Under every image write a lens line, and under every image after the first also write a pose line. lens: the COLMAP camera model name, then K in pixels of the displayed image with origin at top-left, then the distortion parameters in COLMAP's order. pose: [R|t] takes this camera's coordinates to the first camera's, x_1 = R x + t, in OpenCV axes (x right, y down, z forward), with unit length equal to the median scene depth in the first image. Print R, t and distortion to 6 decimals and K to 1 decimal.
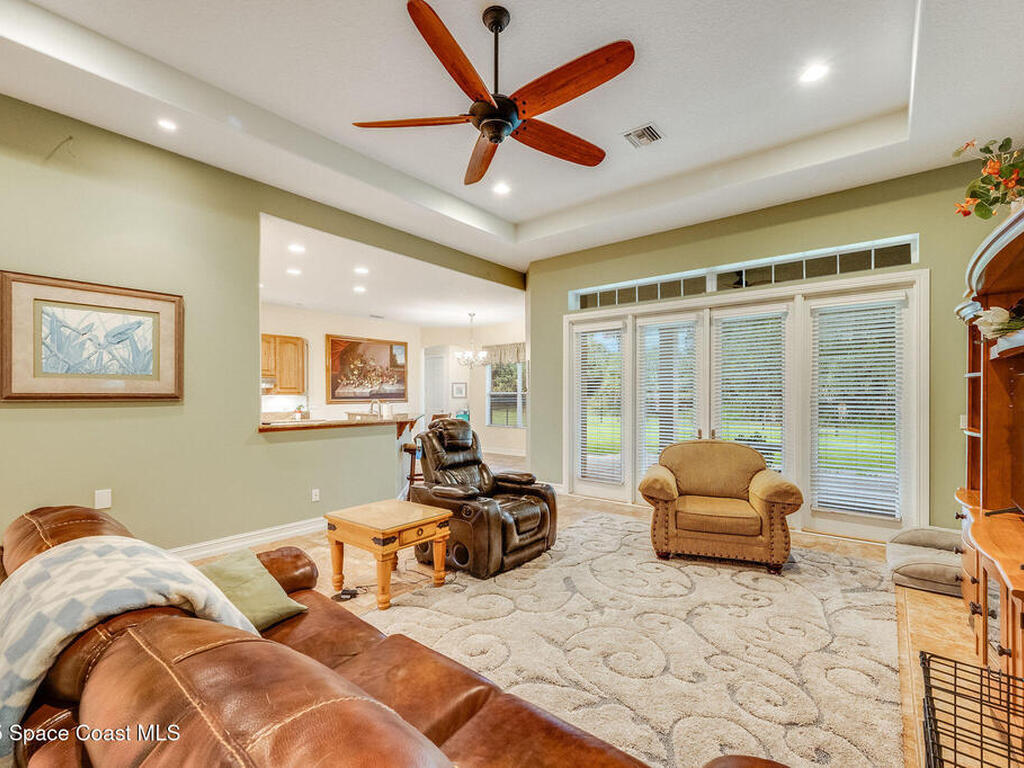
lens RADIAL K [[454.7, 0, 512.2], [0, 454.7, 392.3], [0, 0, 1]] dist [-0.000087, 0.000339]
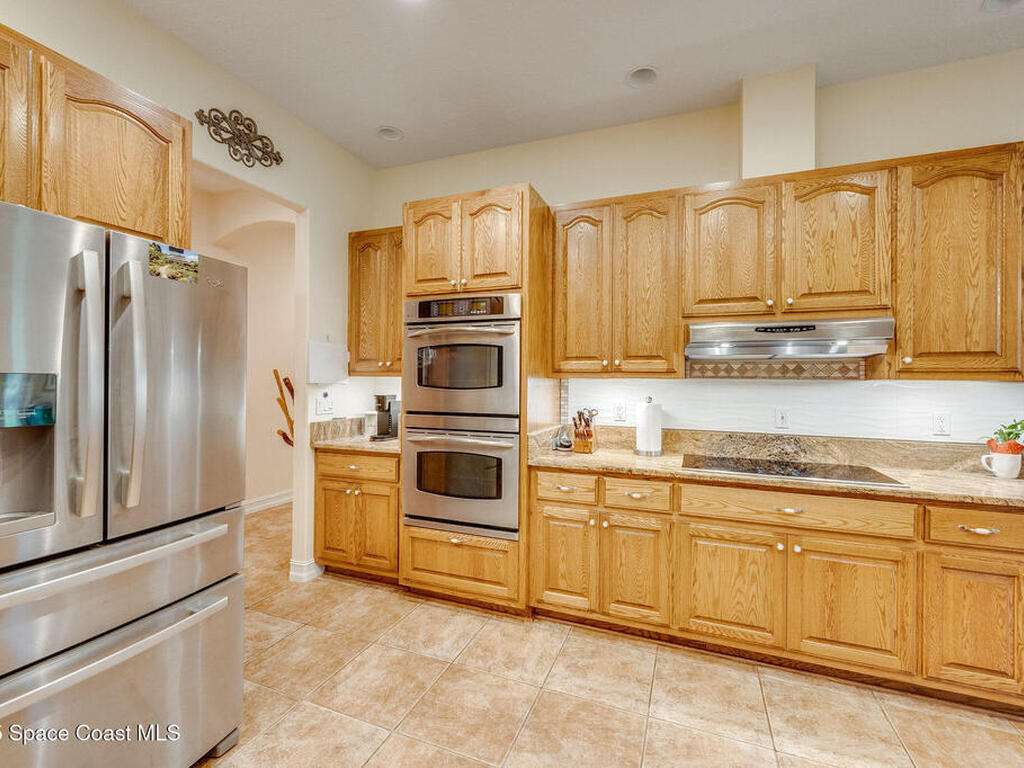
lens RADIAL K [[458.5, 0, 512.0], [0, 458.5, 384.0], [0, 0, 1]] dist [0.001149, 0.000018]
pose [[0.307180, 0.009174, -0.951607, -0.329283], [-0.002825, 0.999958, 0.008728, 0.006788], [0.951647, 0.000007, 0.307193, 0.697015]]
